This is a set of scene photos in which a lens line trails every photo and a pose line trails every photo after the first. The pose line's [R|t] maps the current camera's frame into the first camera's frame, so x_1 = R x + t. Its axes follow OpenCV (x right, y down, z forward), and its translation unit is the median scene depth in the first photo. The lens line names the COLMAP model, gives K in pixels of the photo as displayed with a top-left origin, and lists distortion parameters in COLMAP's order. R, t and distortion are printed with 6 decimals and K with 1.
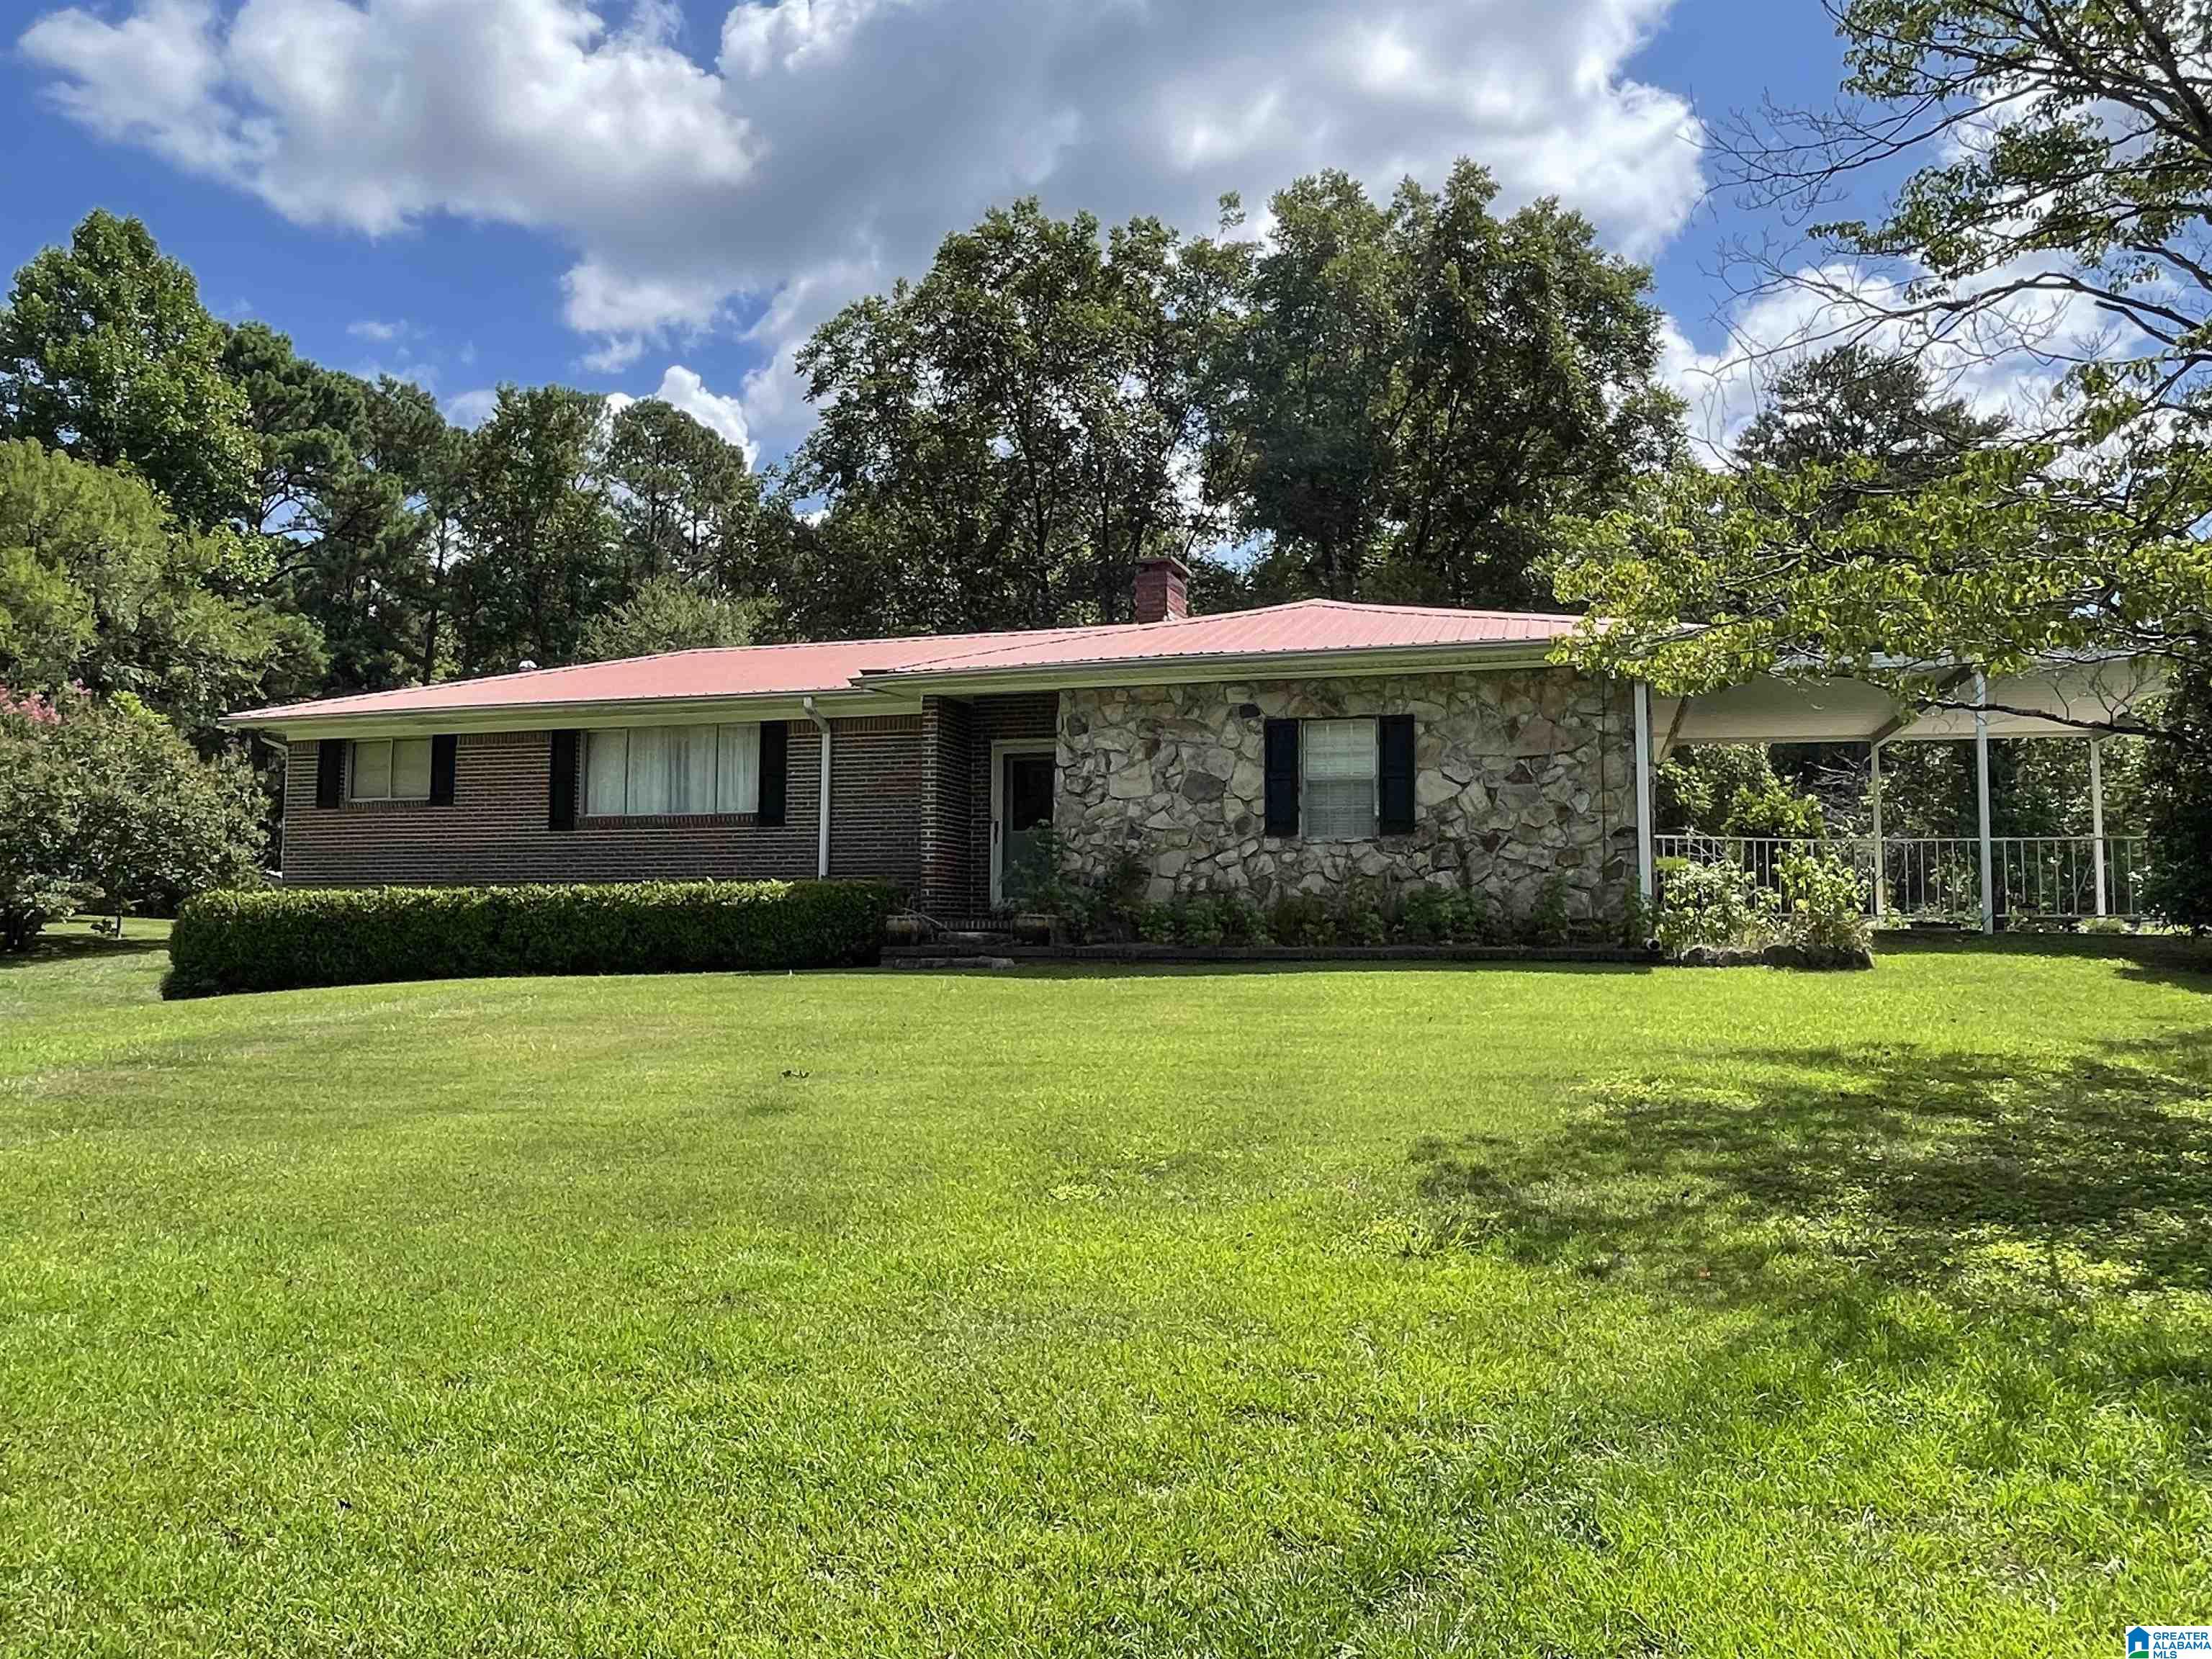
lens RADIAL K [[1551.2, 0, 1106.0], [0, 1551.2, 824.8], [0, 0, 1]] dist [-0.005728, -0.001027]
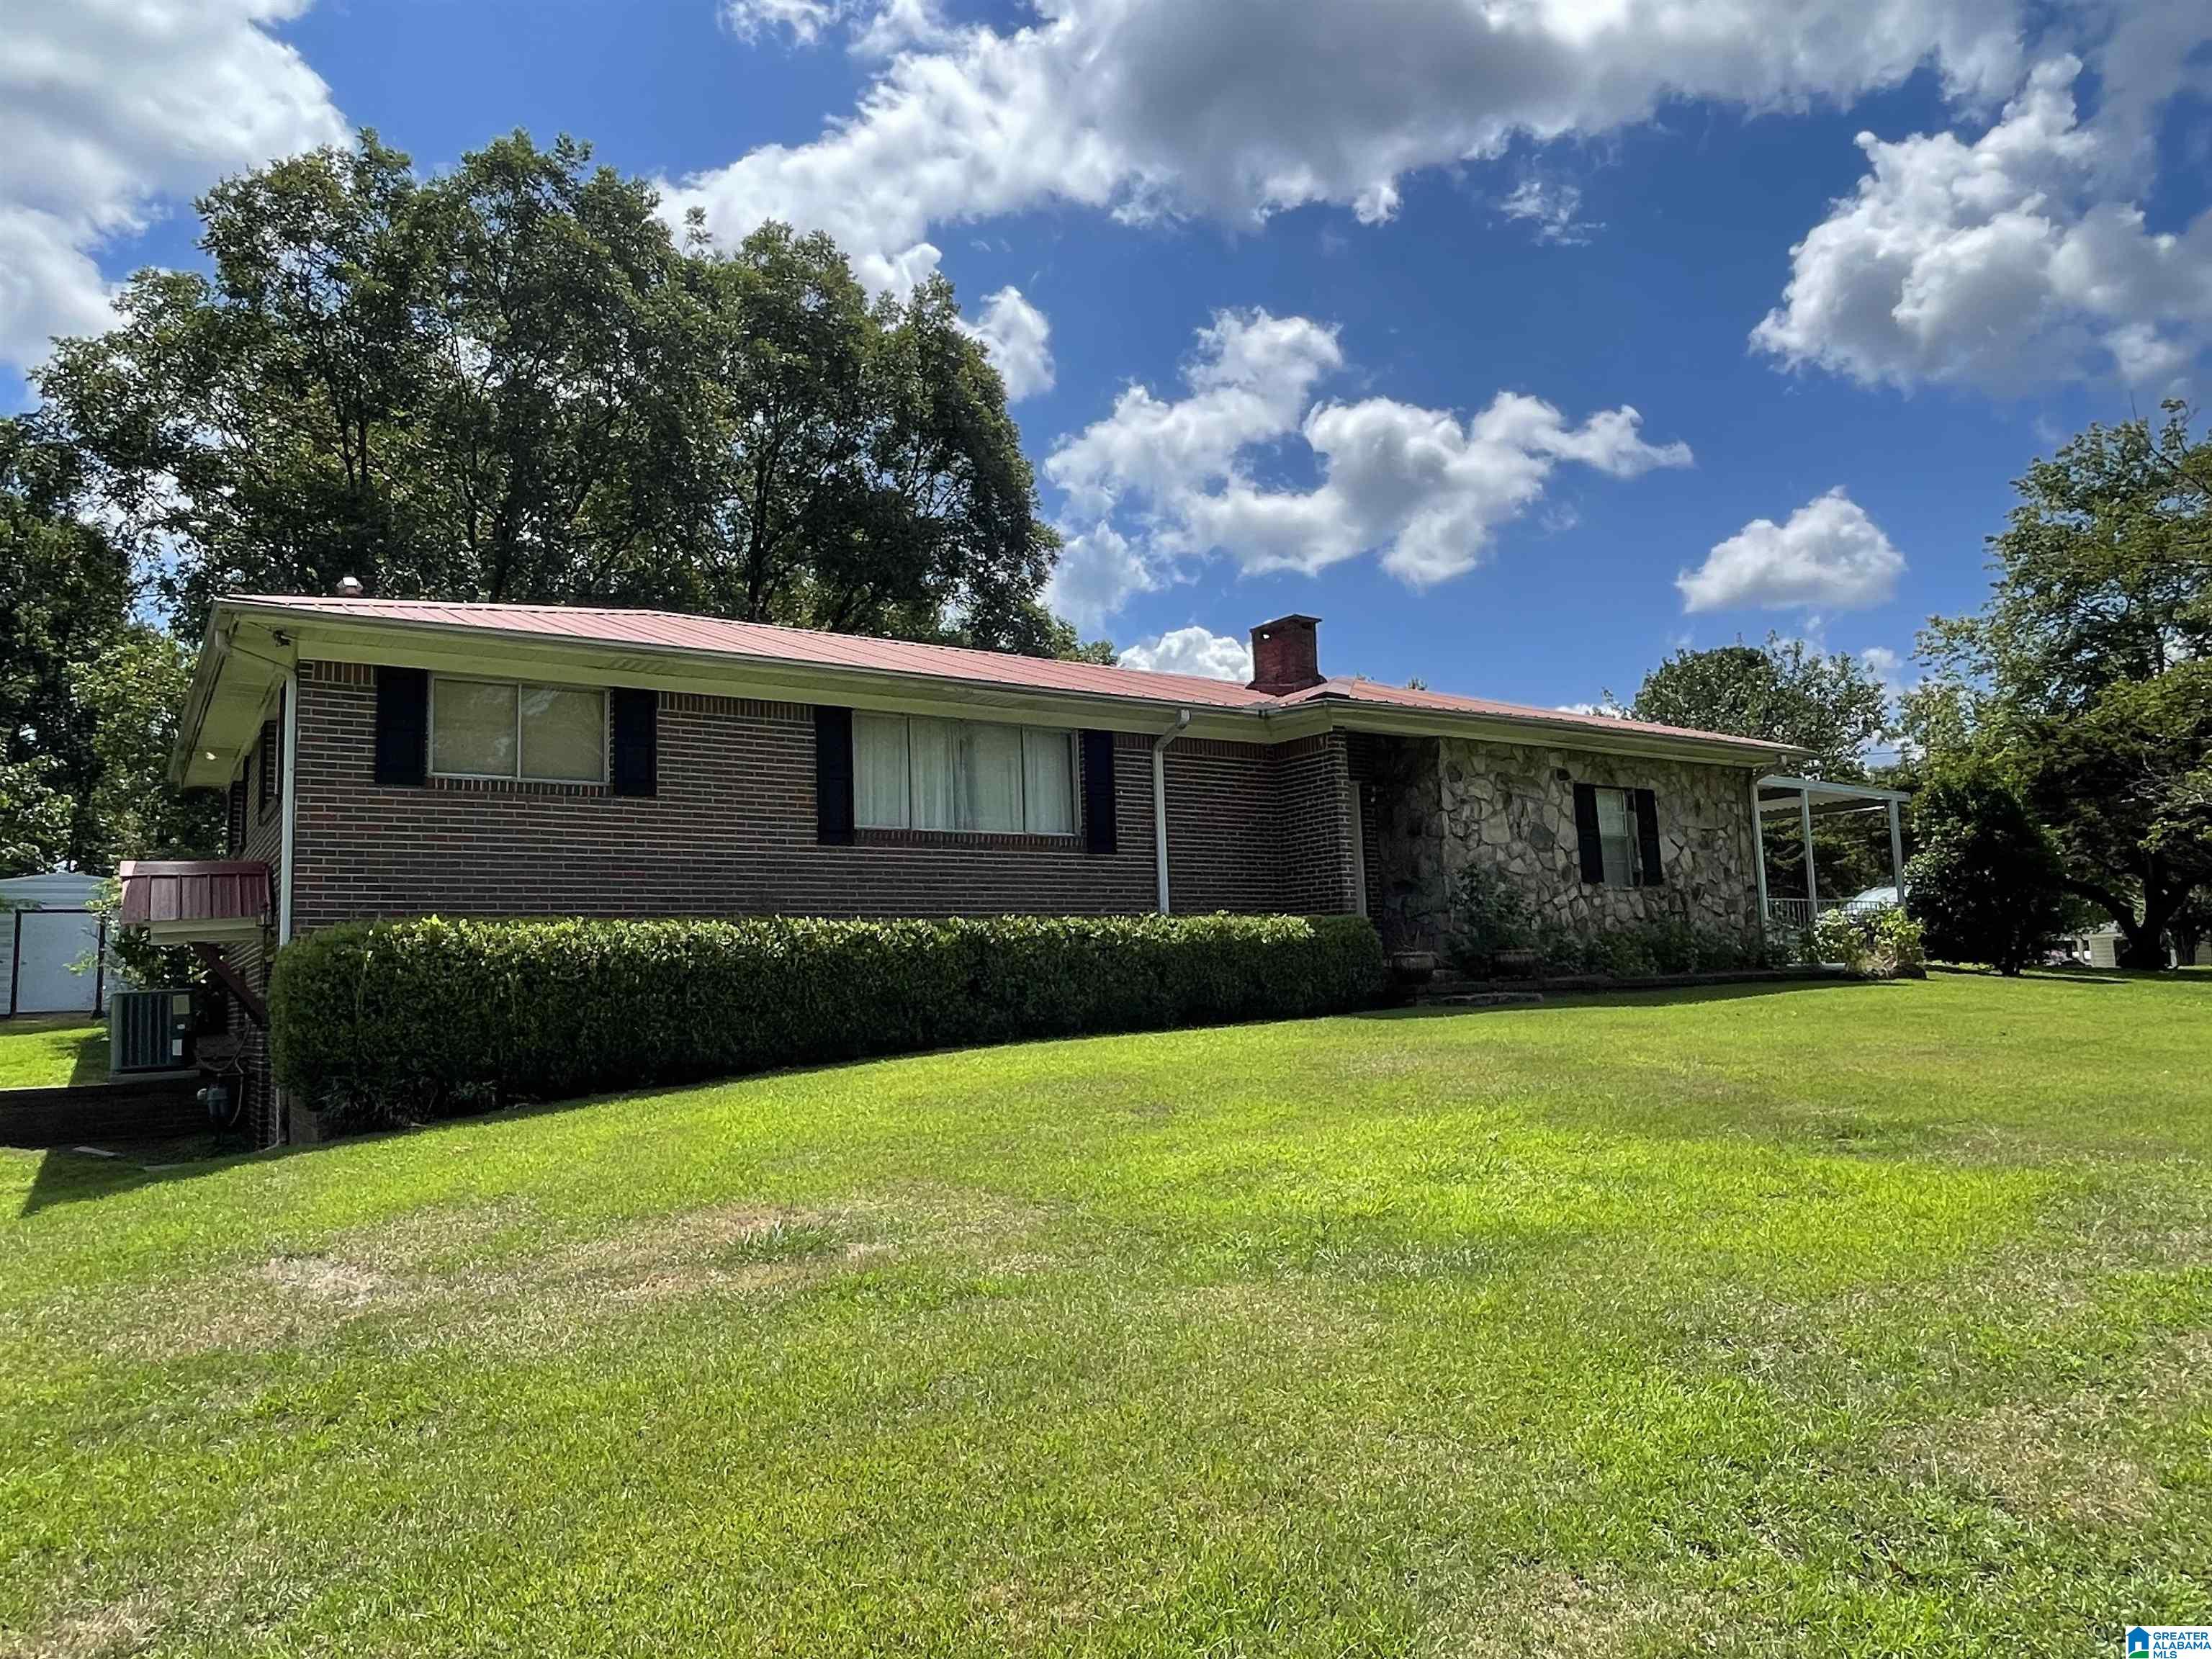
lens RADIAL K [[1416.9, 0, 1105.4], [0, 1416.9, 836.5], [0, 0, 1]] dist [0.007747, 0.000371]
pose [[0.648152, 0.058256, 0.759280, -0.909531], [-0.025674, 0.998174, -0.054670, 0.038512], [-0.761078, 0.015941, 0.648464, 0.560108]]
